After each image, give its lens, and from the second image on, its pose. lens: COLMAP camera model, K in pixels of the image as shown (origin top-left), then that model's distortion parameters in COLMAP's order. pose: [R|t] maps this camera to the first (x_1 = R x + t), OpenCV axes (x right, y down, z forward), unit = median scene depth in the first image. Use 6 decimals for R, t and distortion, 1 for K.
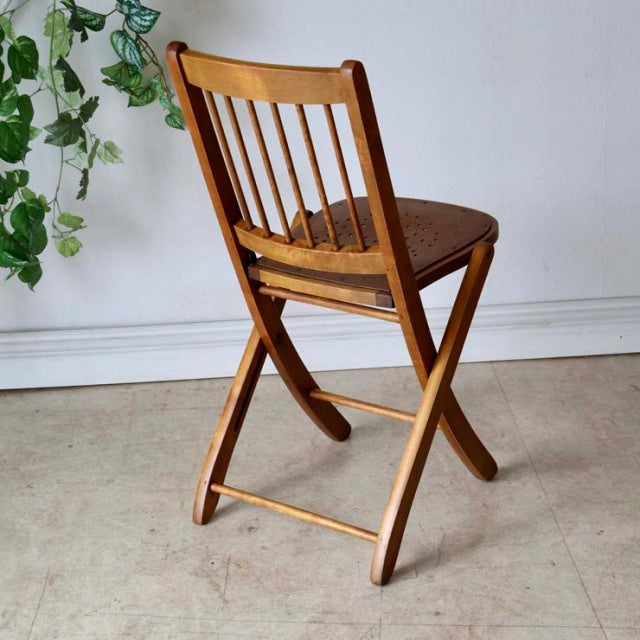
lens RADIAL K [[1454.0, 0, 321.4], [0, 1454.0, 319.8], [0, 0, 1]] dist [0.055286, 0.443879]
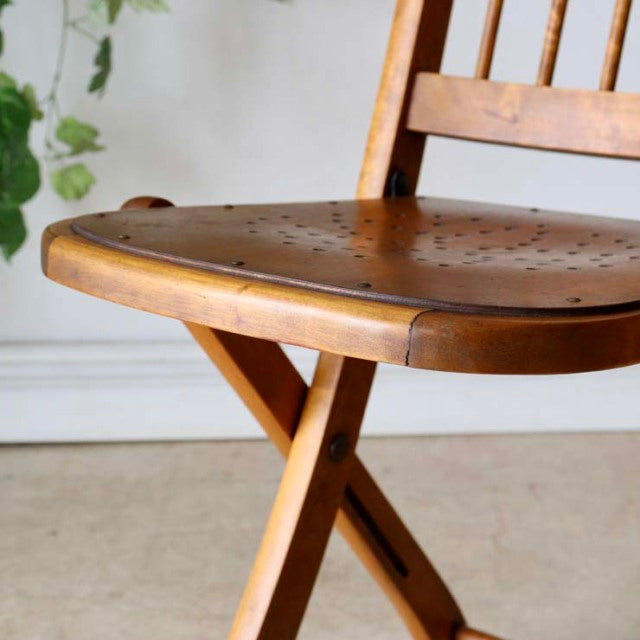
lens RADIAL K [[1454.0, 0, 321.4], [0, 1454.0, 319.8], [0, 0, 1]] dist [0.055286, 0.443879]
pose [[0.997591, 0.030851, -0.062134, -0.039350], [-0.037888, 0.992589, -0.115463, 0.066728], [0.058111, 0.117539, 0.991367, 0.450005]]
